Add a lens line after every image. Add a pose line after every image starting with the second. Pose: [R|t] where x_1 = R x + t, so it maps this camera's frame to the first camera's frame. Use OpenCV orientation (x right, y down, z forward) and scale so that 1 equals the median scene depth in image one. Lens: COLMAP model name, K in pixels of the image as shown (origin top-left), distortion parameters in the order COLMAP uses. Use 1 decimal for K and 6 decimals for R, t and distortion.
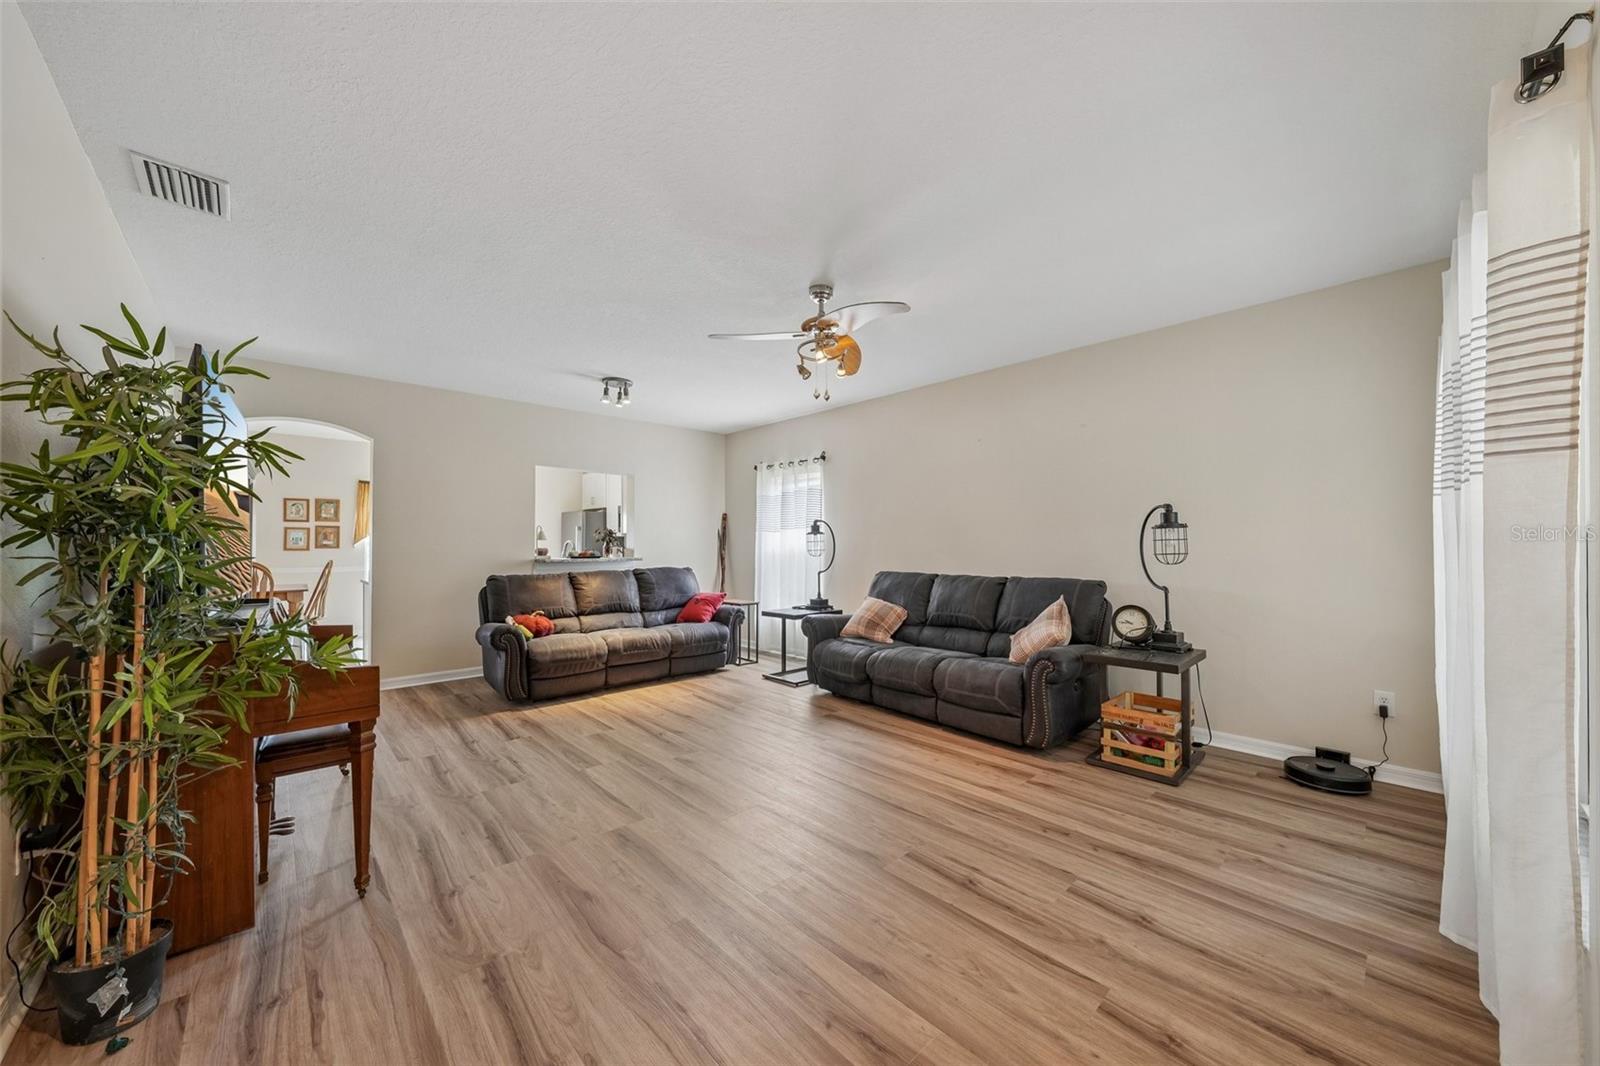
lens RADIAL K [[566.6, 0, 809.6], [0, 566.6, 541.5], [0, 0, 1]] dist [-0.001354, -0.000814]
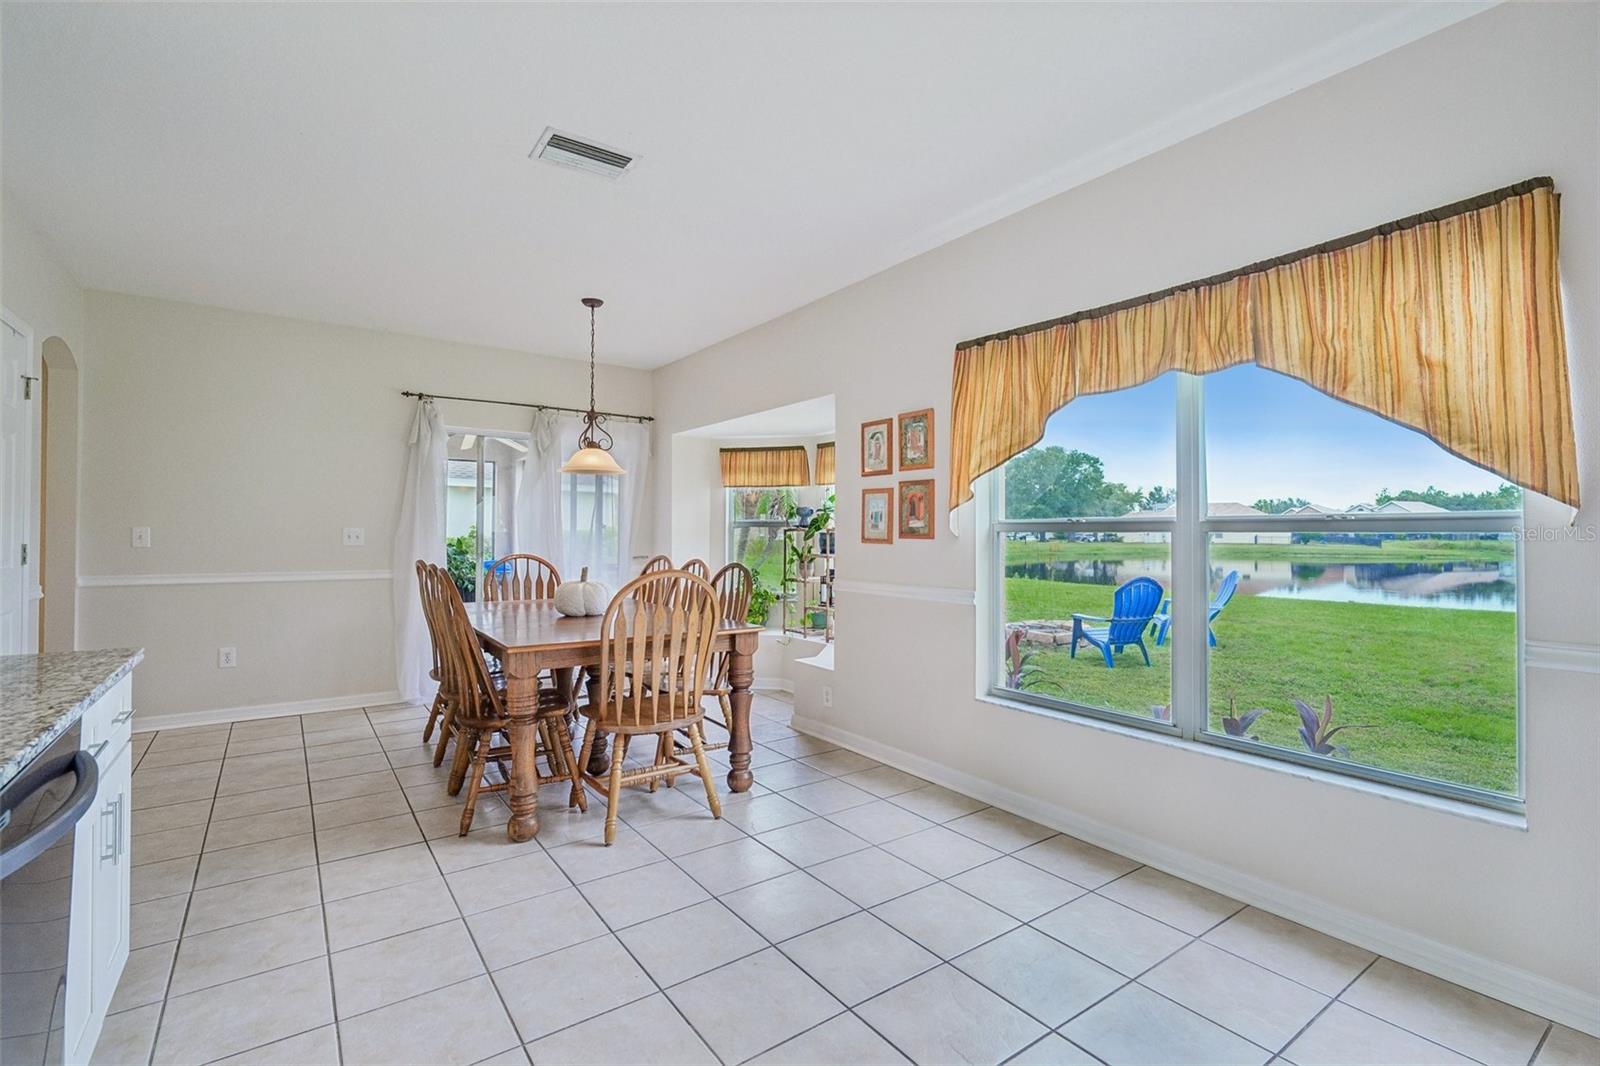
lens RADIAL K [[729.3, 0, 806.4], [0, 729.3, 521.2], [0, 0, 1]] dist [-0.000287, 0.001622]
pose [[-0.137082, -0.017392, -0.990407, -0.522171], [0.007256, 0.999801, -0.018561, 0.013000], [0.990533, -0.009731, -0.136929, 1.480236]]
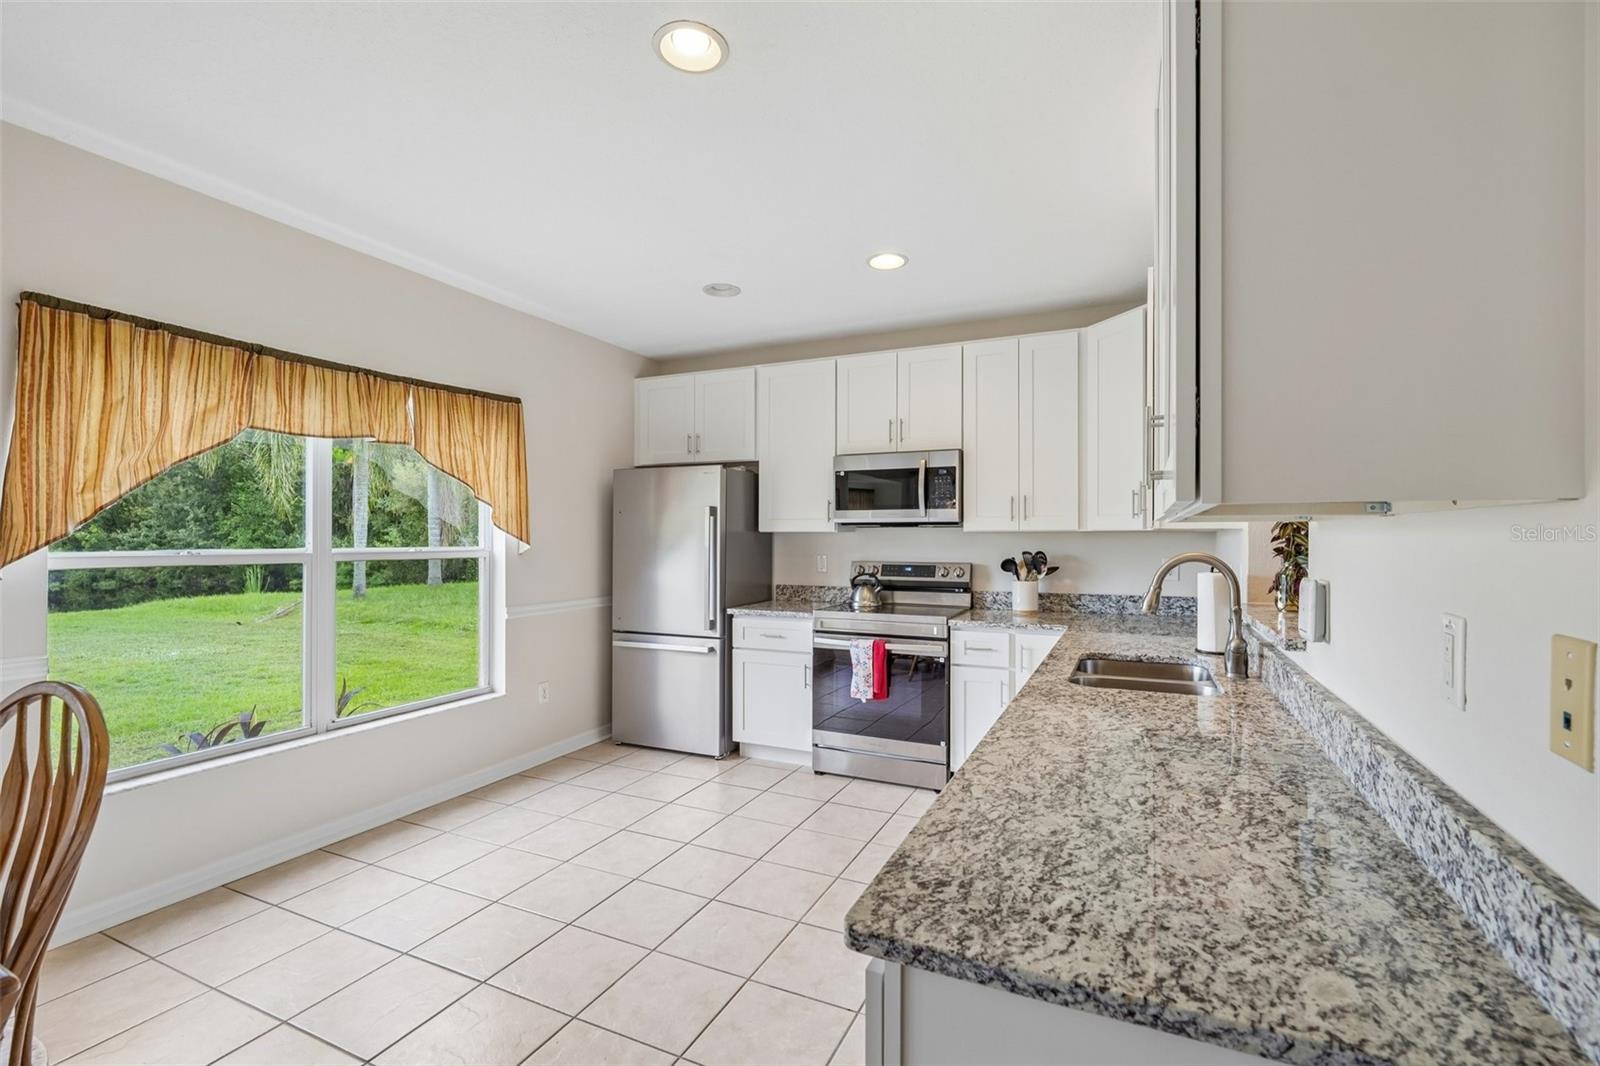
lens RADIAL K [[729.3, 0, 821.1], [0, 729.3, 531.5], [0, 0, 1]] dist [-0.000287, 0.001622]
pose [[0.924721, 0.003068, 0.380634, -0.929310], [-0.004172, 0.999989, 0.002076, -0.017270], [-0.380624, -0.003508, 0.924723, 0.916375]]
